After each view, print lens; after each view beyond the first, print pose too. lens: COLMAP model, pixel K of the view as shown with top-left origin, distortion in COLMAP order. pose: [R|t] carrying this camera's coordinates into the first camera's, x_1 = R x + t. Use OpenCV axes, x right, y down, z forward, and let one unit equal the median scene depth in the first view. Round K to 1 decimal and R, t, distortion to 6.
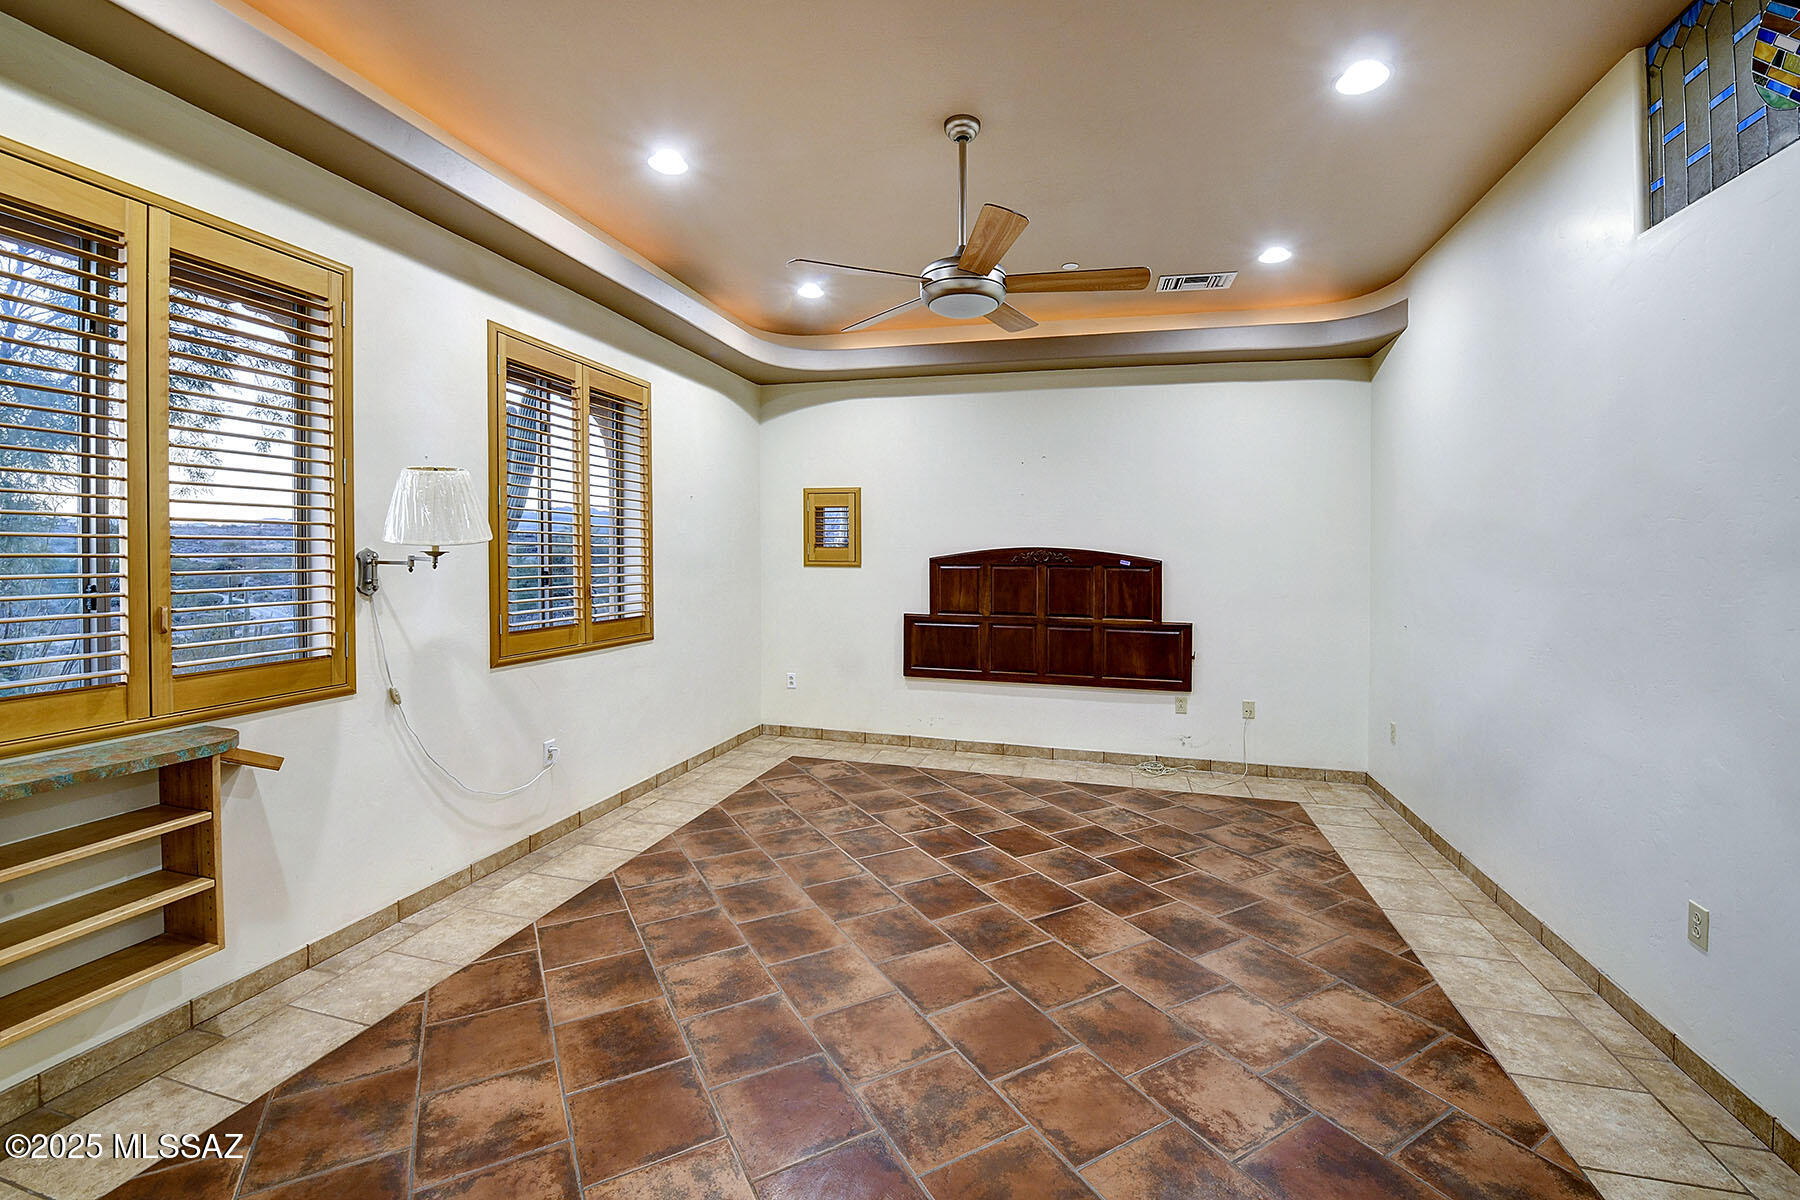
lens RADIAL K [[761.6, 0, 866.0], [0, 761.6, 557.1], [0, 0, 1]] dist [-0.000740, -0.013929]
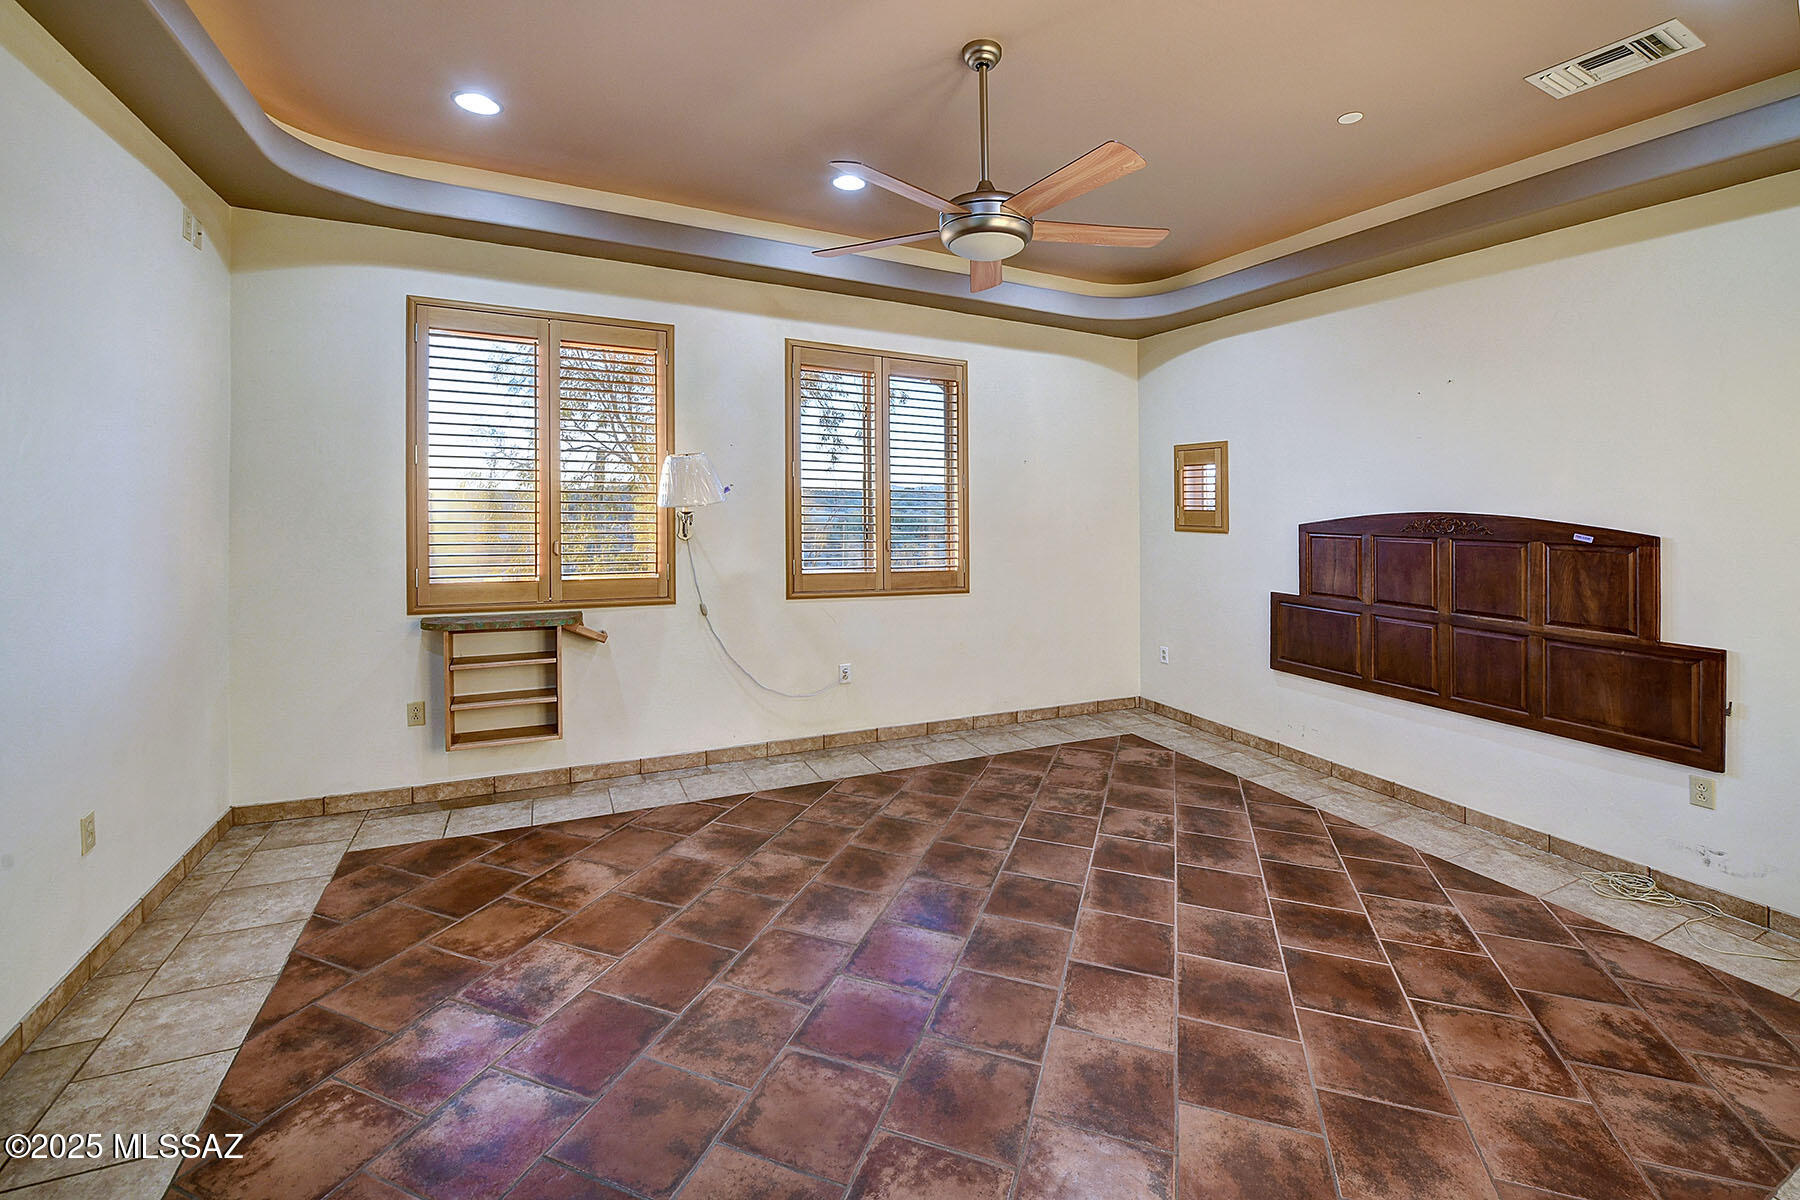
lens RADIAL K [[743.2, 0, 901.1], [0, 743.2, 513.0], [0, 0, 1]] dist [-0.008982, -0.003771]
pose [[0.667811, 0.008295, -0.744285, 0.520131], [-0.013288, 0.999911, -0.000779, -0.006211], [0.744213, 0.010410, 0.667862, 0.239540]]
